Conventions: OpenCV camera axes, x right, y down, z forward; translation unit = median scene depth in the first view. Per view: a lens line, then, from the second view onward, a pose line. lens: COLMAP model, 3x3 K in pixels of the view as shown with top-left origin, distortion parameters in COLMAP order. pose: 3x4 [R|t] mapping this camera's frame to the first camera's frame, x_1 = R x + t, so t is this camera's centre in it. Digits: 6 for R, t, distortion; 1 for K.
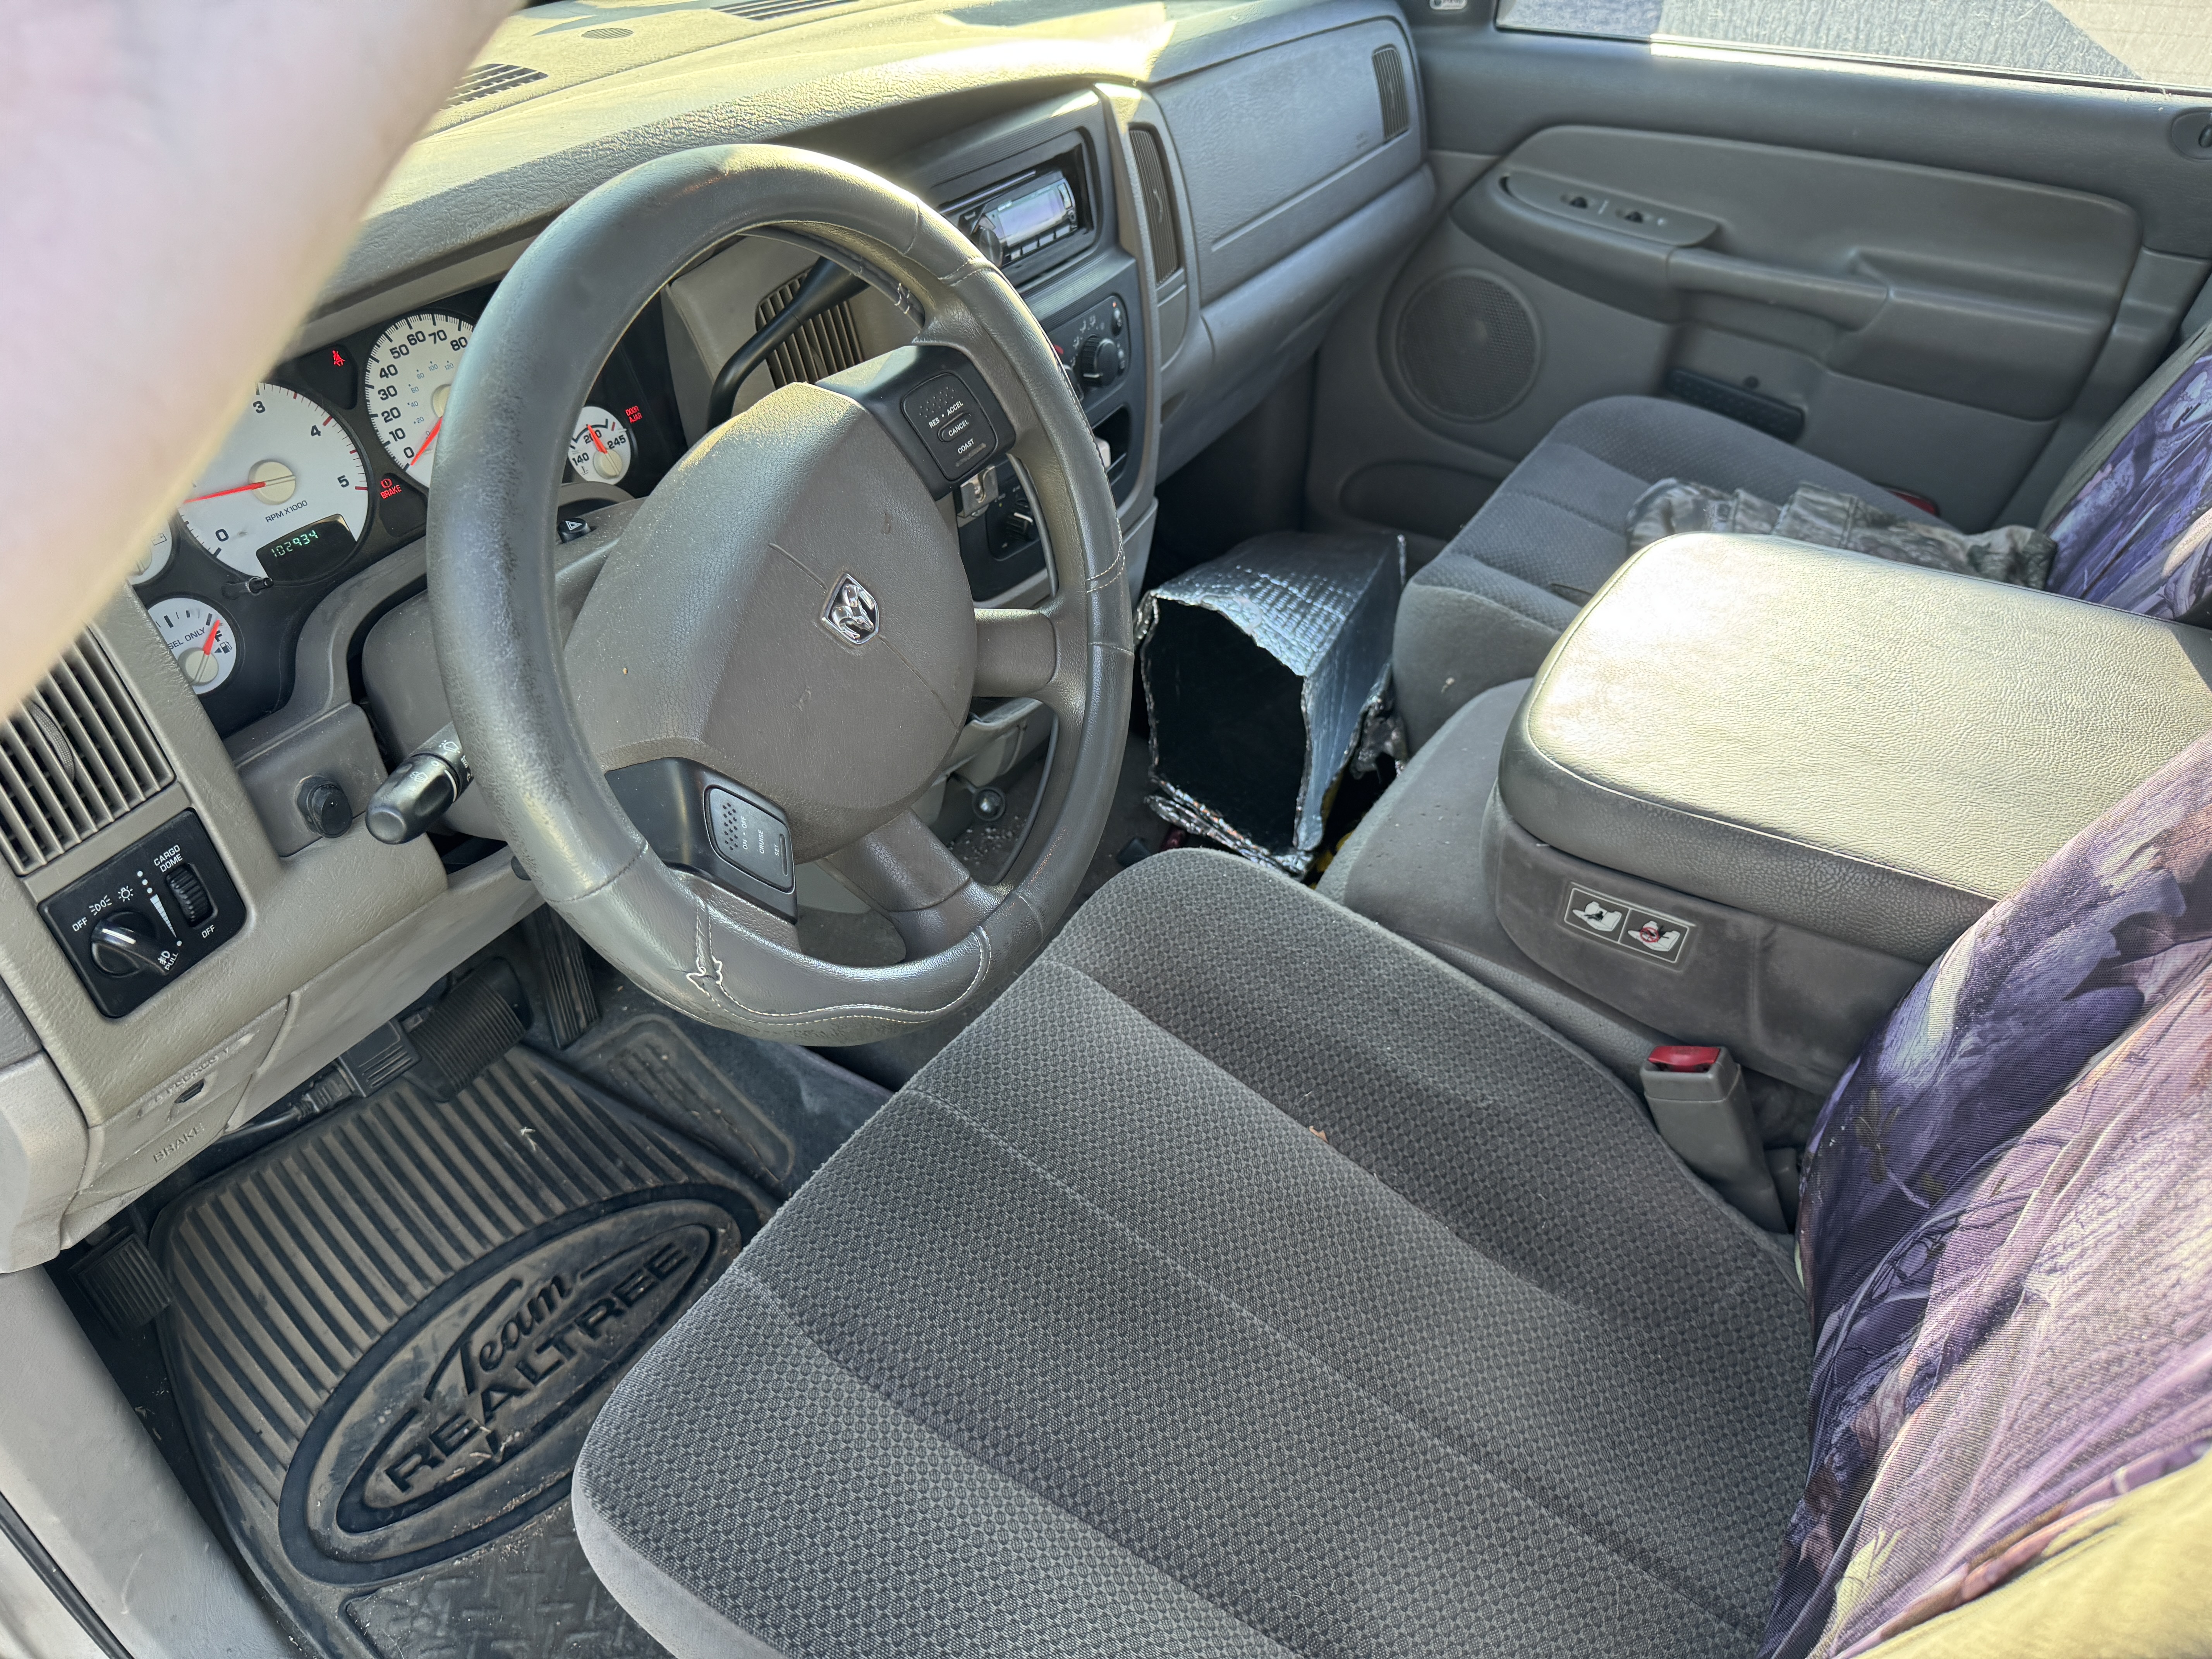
lens RADIAL K [[1549.0, 0, 1106.0], [0, 1549.0, 829.5], [0, 0, 1]] dist [-0.009376, -0.004950]
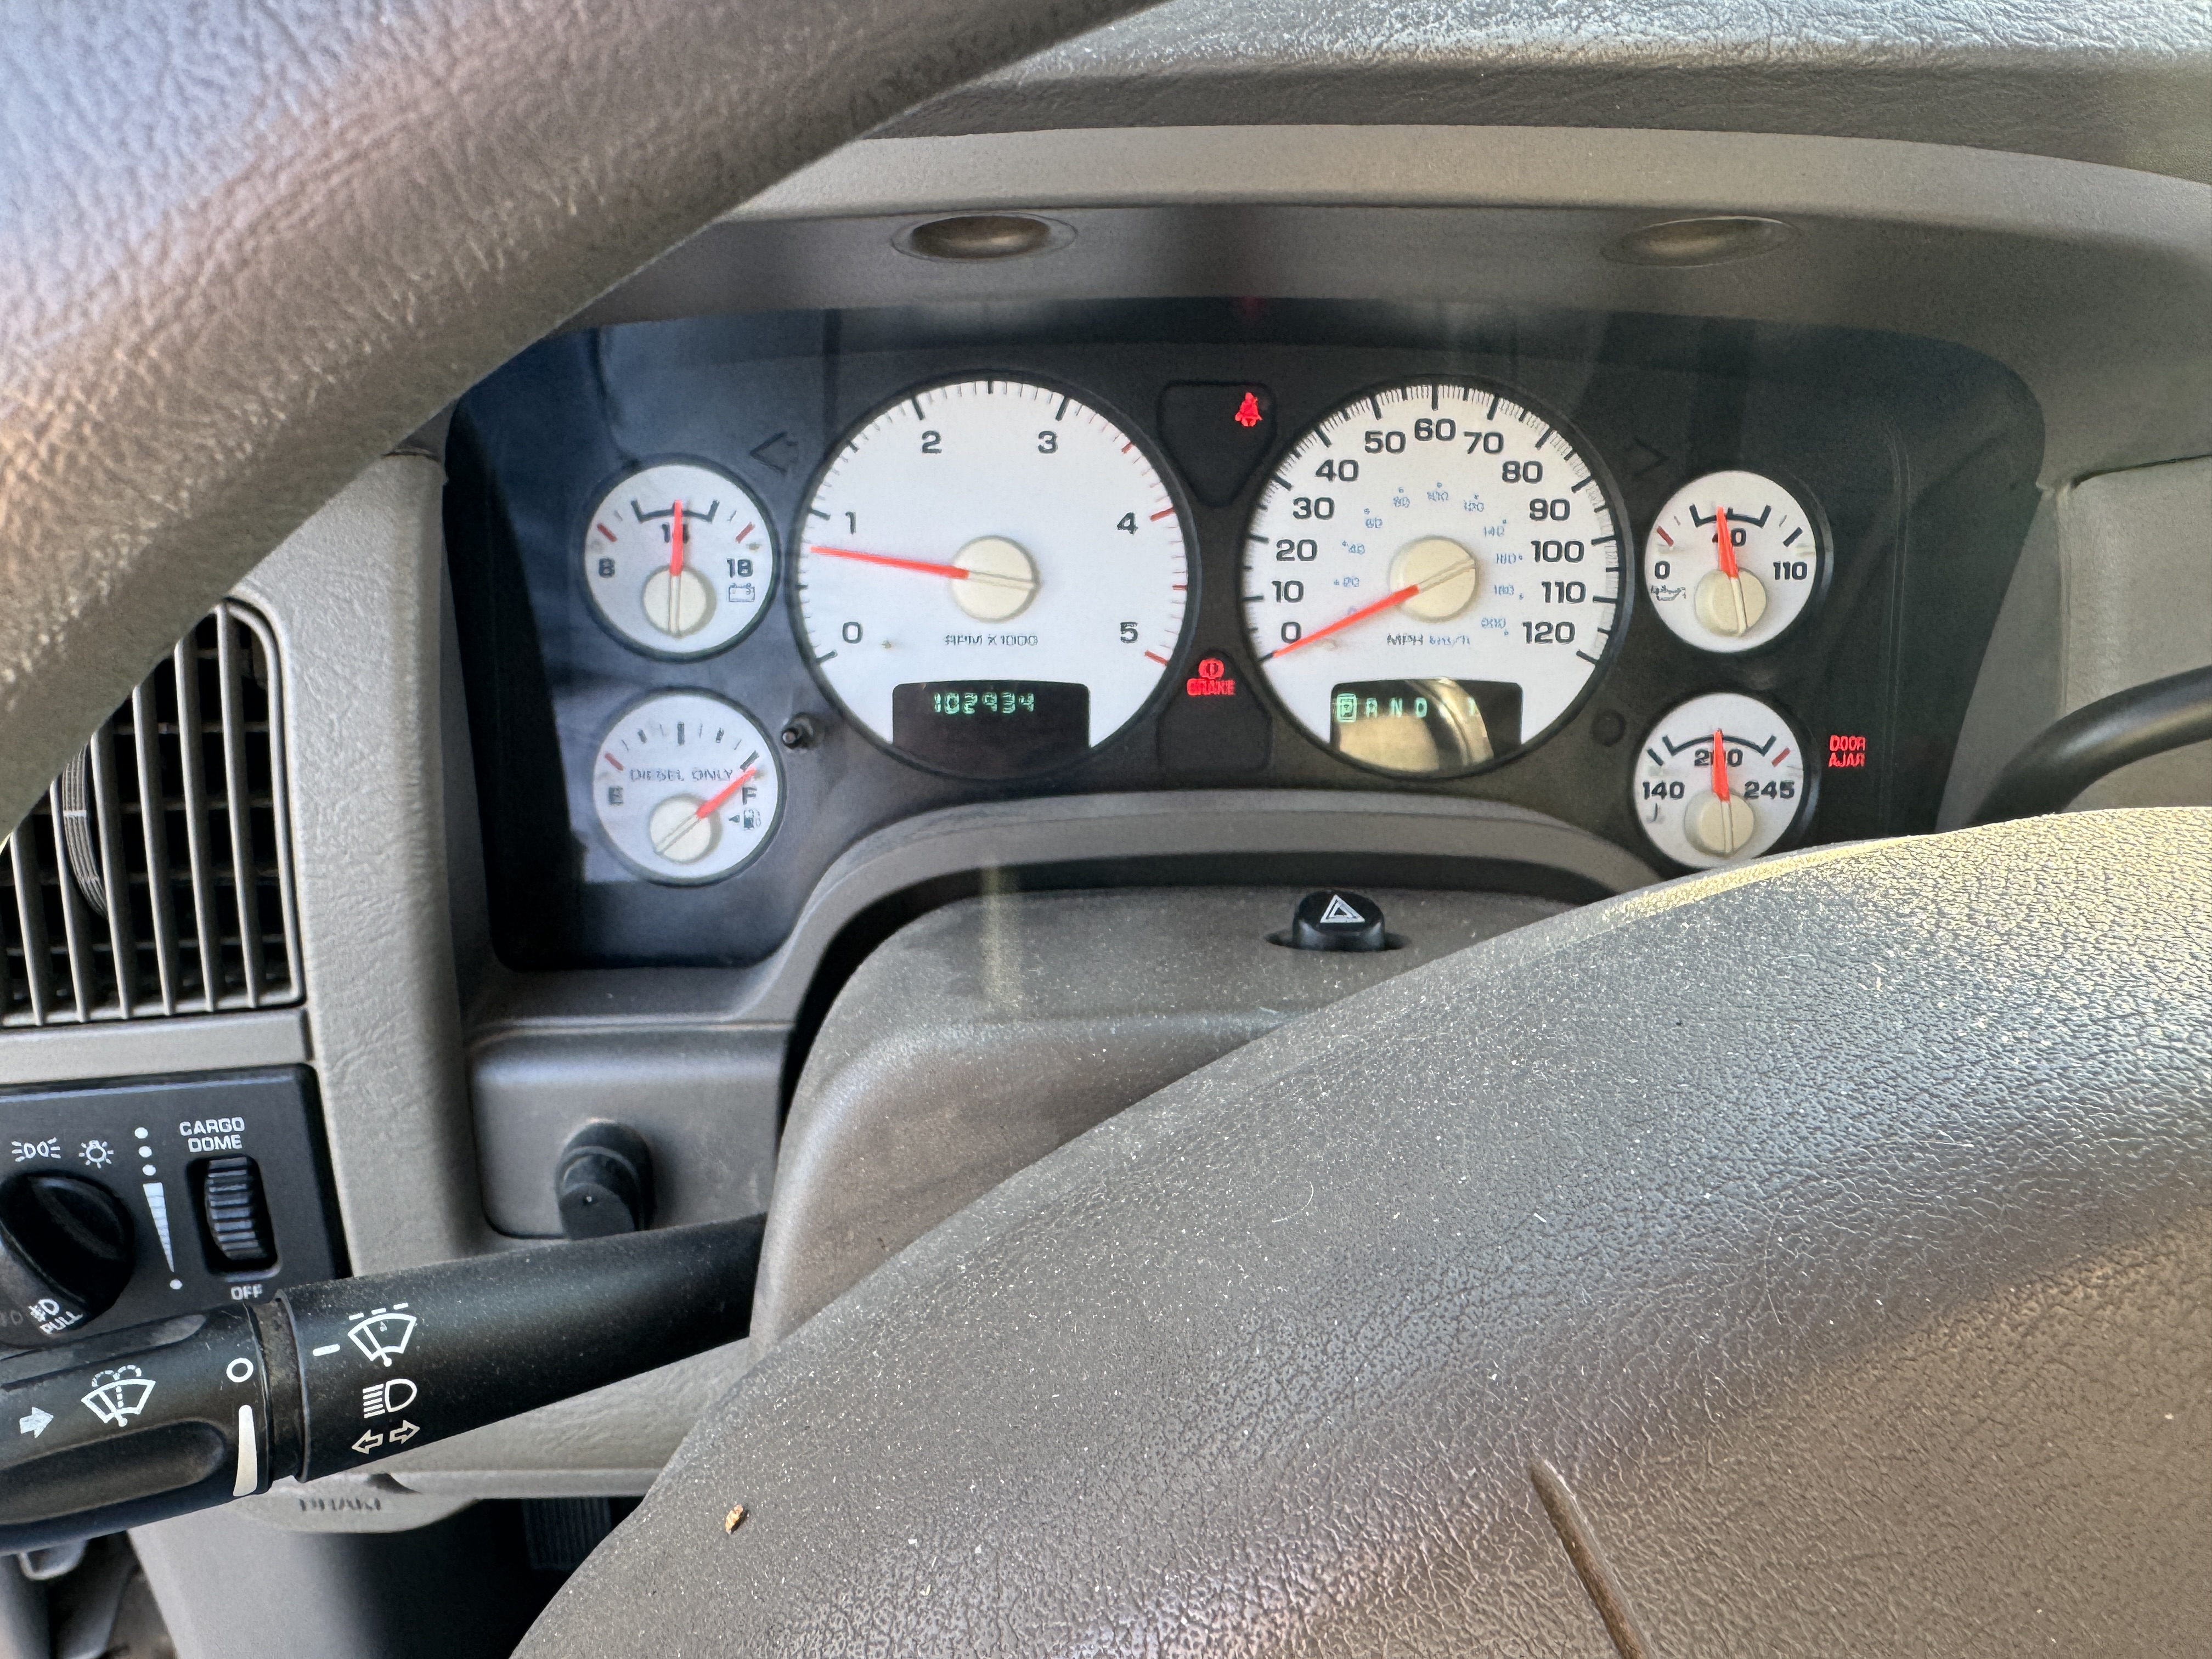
lens RADIAL K [[1475.3, 0, 1106.0], [0, 1475.3, 829.5], [0, 0, 1]] dist [-0.000364, -0.001586]
pose [[0.551714, 0.394554, -0.734806, -0.125800], [-0.522045, 0.850461, 0.064688, -0.196690], [0.650447, 0.347913, 0.675186, 0.692958]]
